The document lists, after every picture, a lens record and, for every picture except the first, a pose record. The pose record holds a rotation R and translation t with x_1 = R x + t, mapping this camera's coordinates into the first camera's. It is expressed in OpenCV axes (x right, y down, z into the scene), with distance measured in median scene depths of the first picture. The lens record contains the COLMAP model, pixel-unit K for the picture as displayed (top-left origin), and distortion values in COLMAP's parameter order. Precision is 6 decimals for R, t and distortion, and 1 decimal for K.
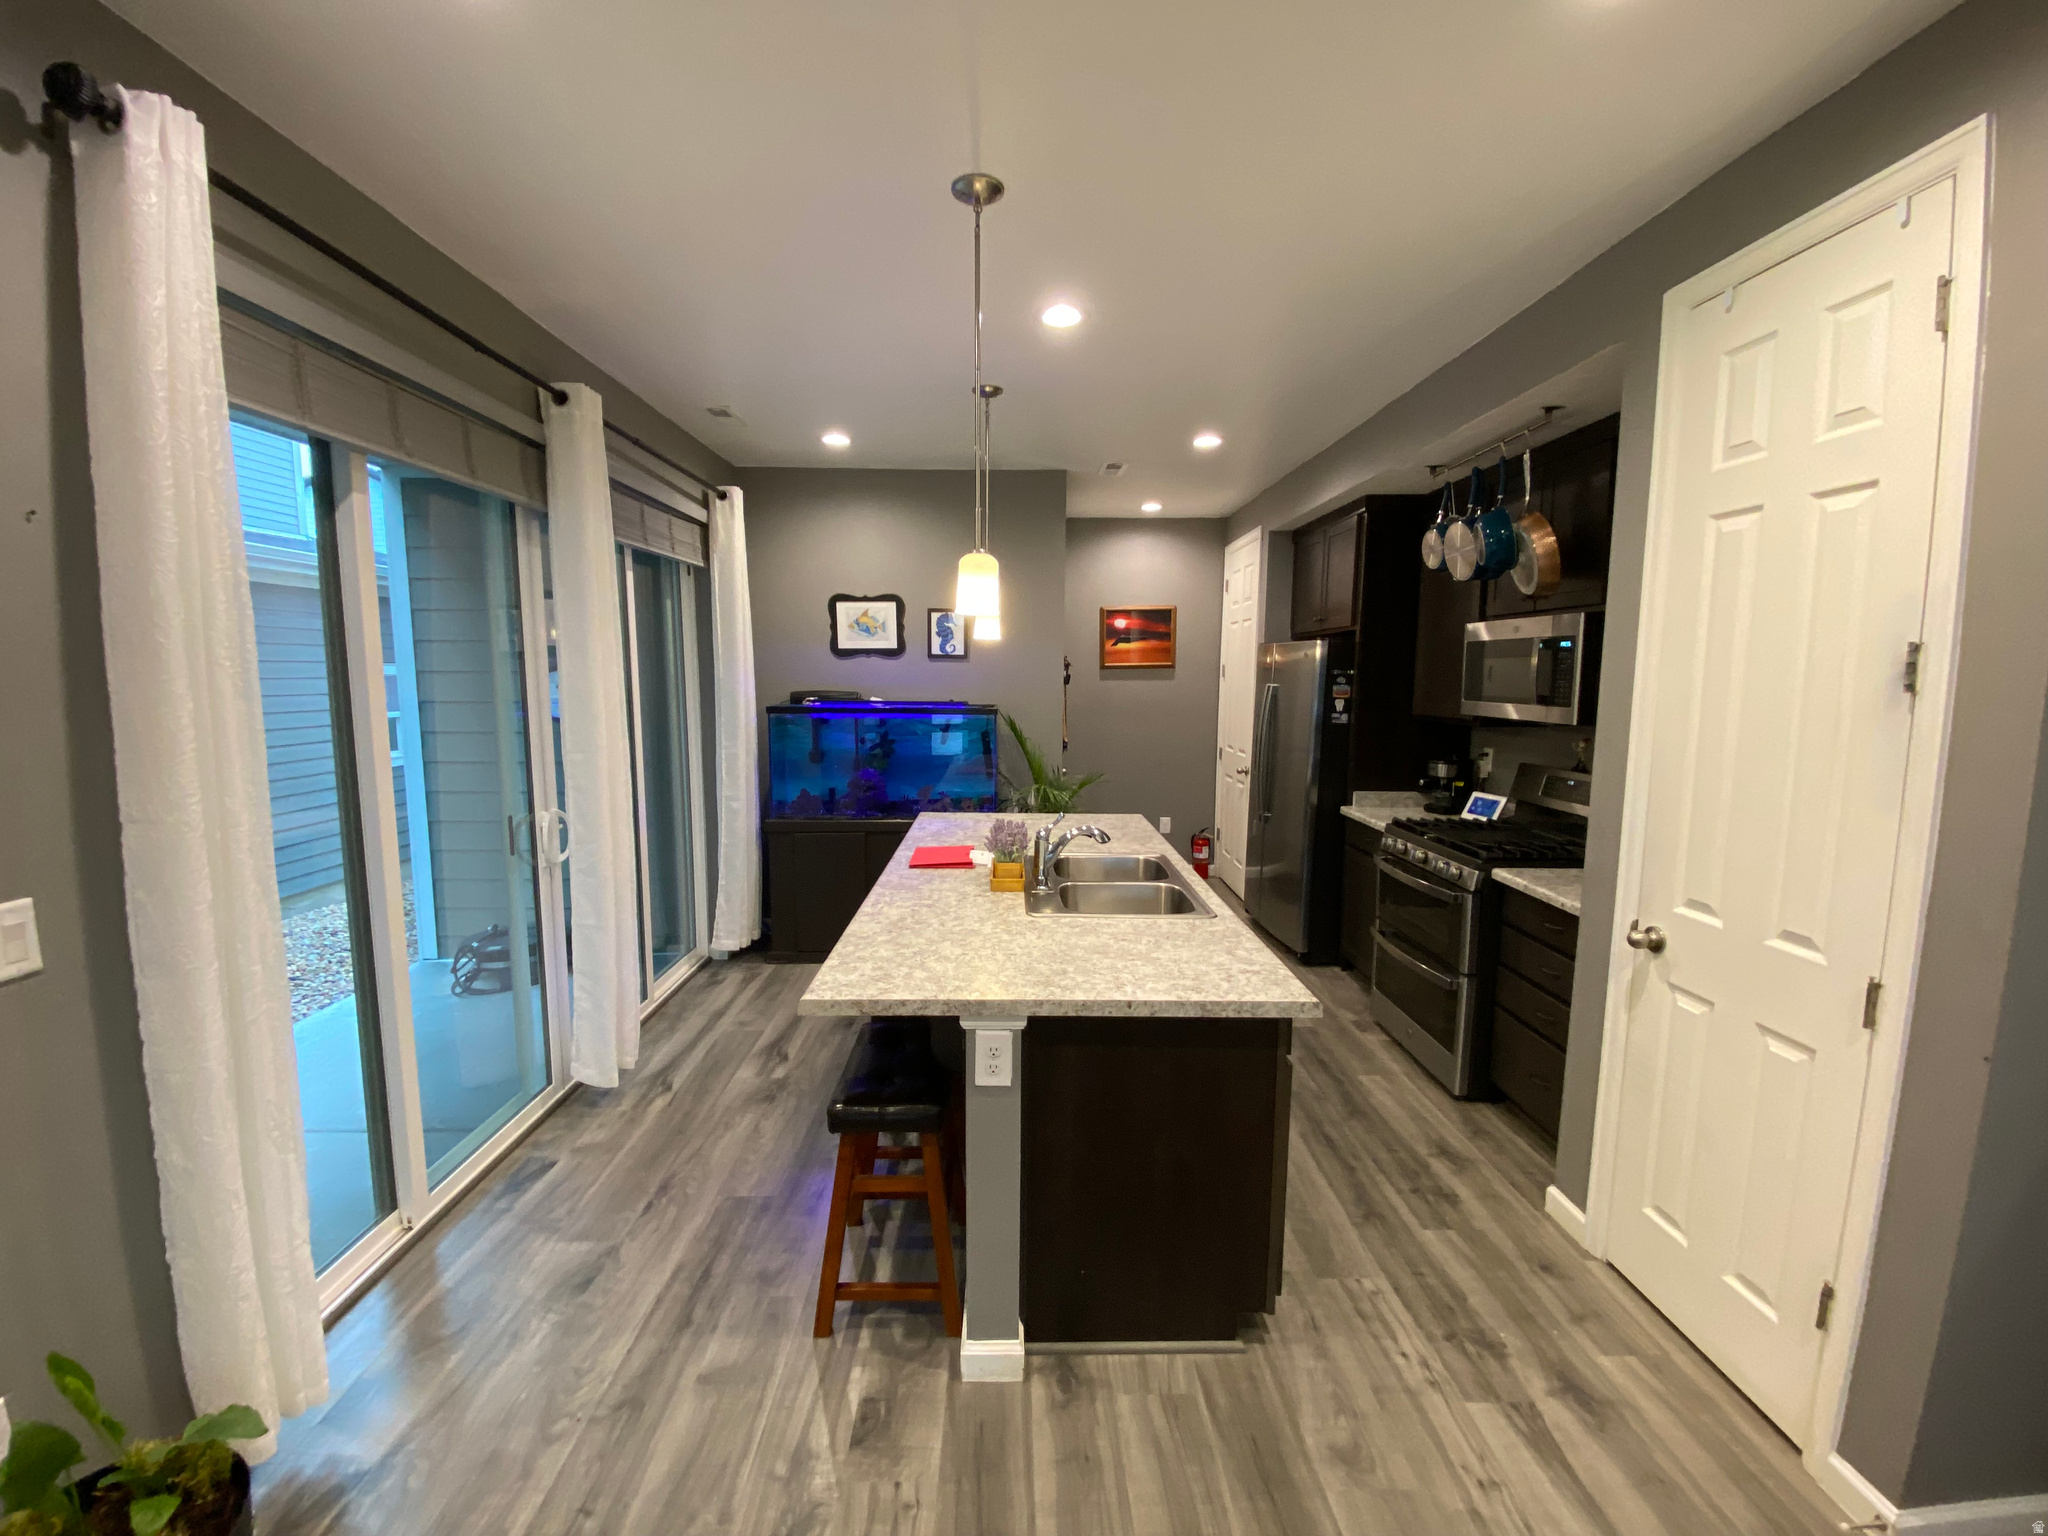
lens RADIAL K [[825.6, 0, 1013.6], [0, 825.6, 765.5], [0, 0, 1]] dist [0.019684, -0.019427]
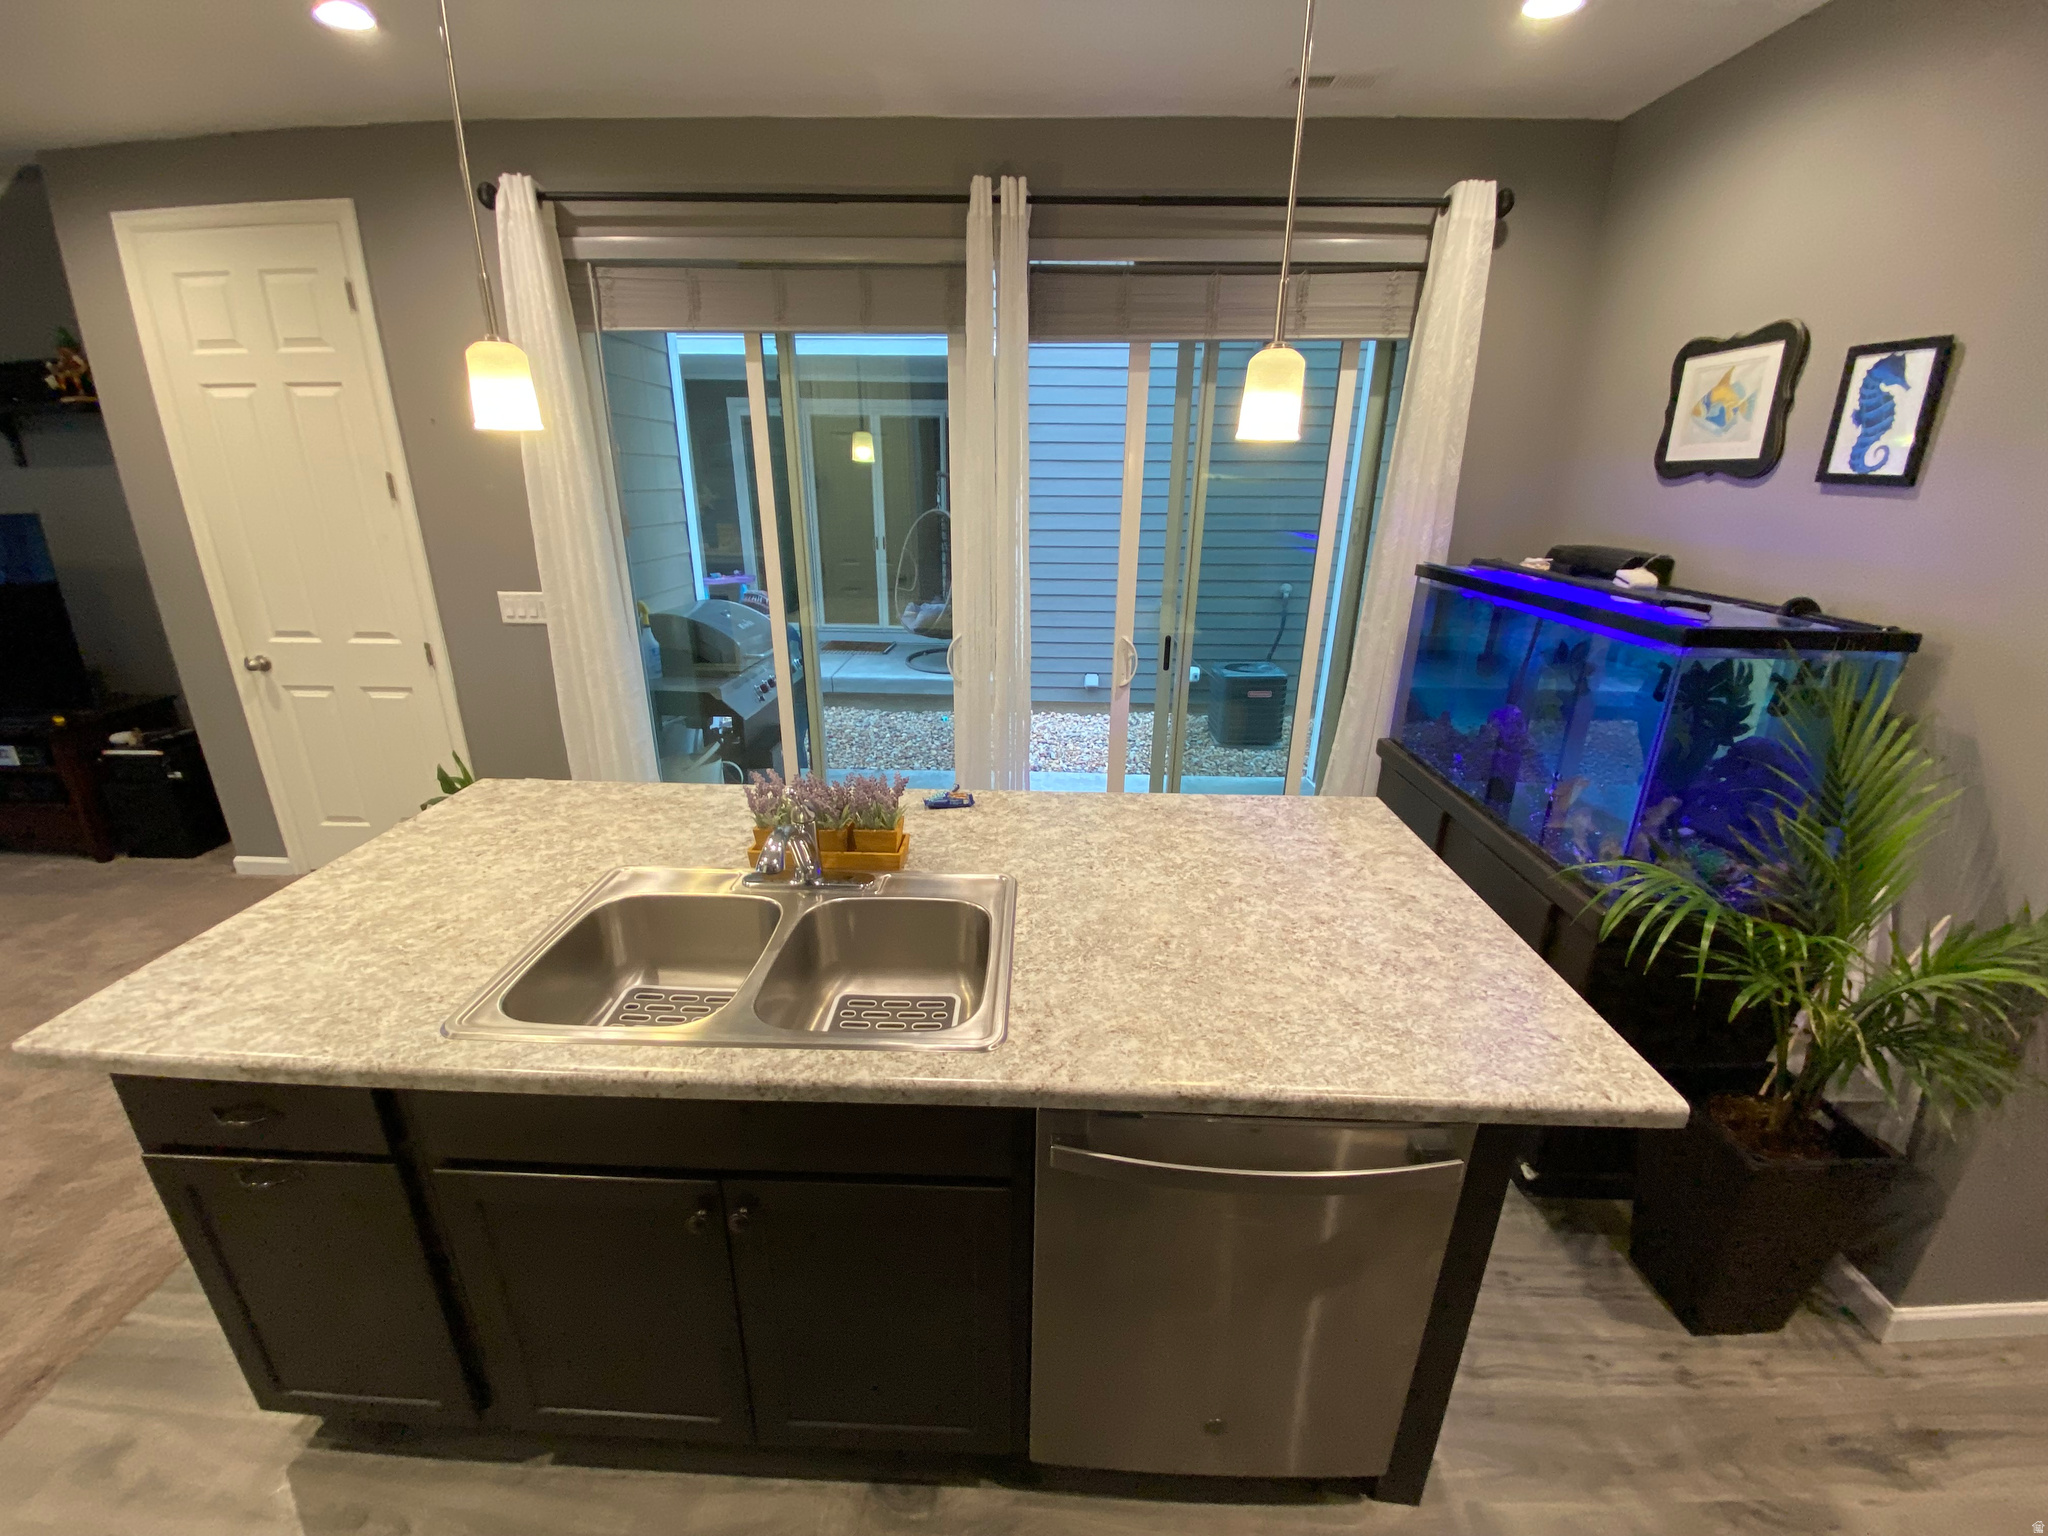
lens RADIAL K [[823.2, 0, 1018.4], [0, 823.2, 769.8], [0, 0, 1]] dist [0.023259, -0.023132]
pose [[-0.036977, 0.331143, -0.942856, 0.569230], [-0.121929, 0.934957, 0.333150, -0.156003], [0.991850, 0.127281, 0.005804, 1.148796]]
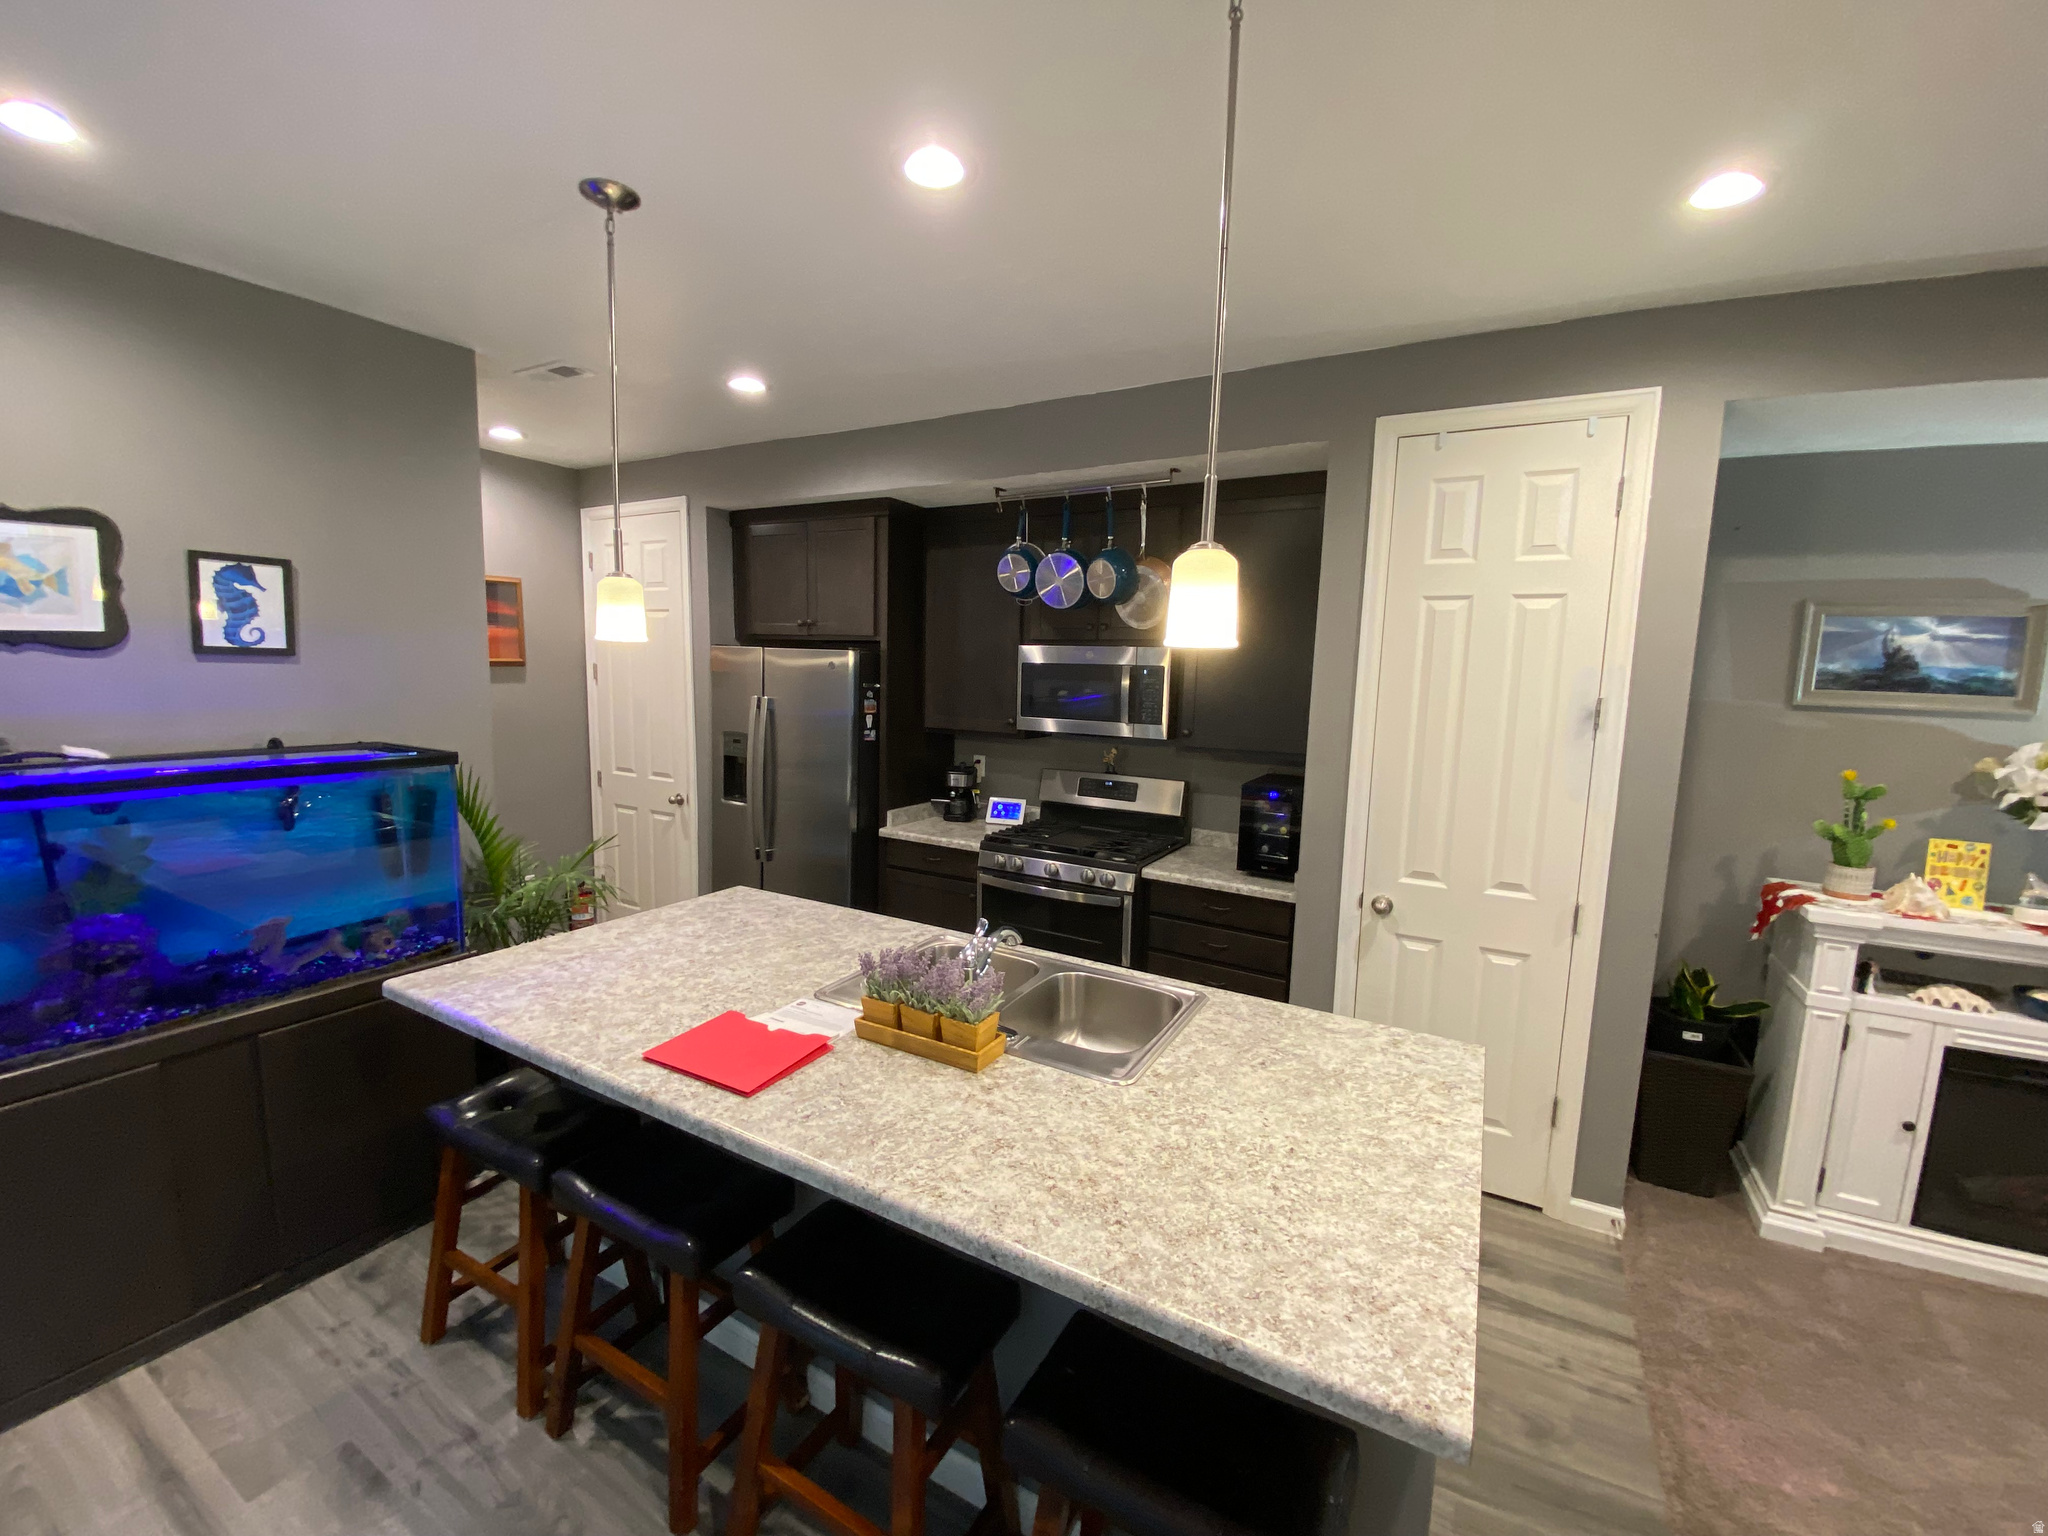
lens RADIAL K [[823.2, 0, 1018.4], [0, 823.2, 769.8], [0, 0, 1]] dist [0.023259, -0.023132]
pose [[0.500253, -0.097170, 0.860410, -0.502542], [0.072207, 0.994904, 0.070377, -0.111795], [-0.862863, 0.026922, 0.504720, 0.627183]]
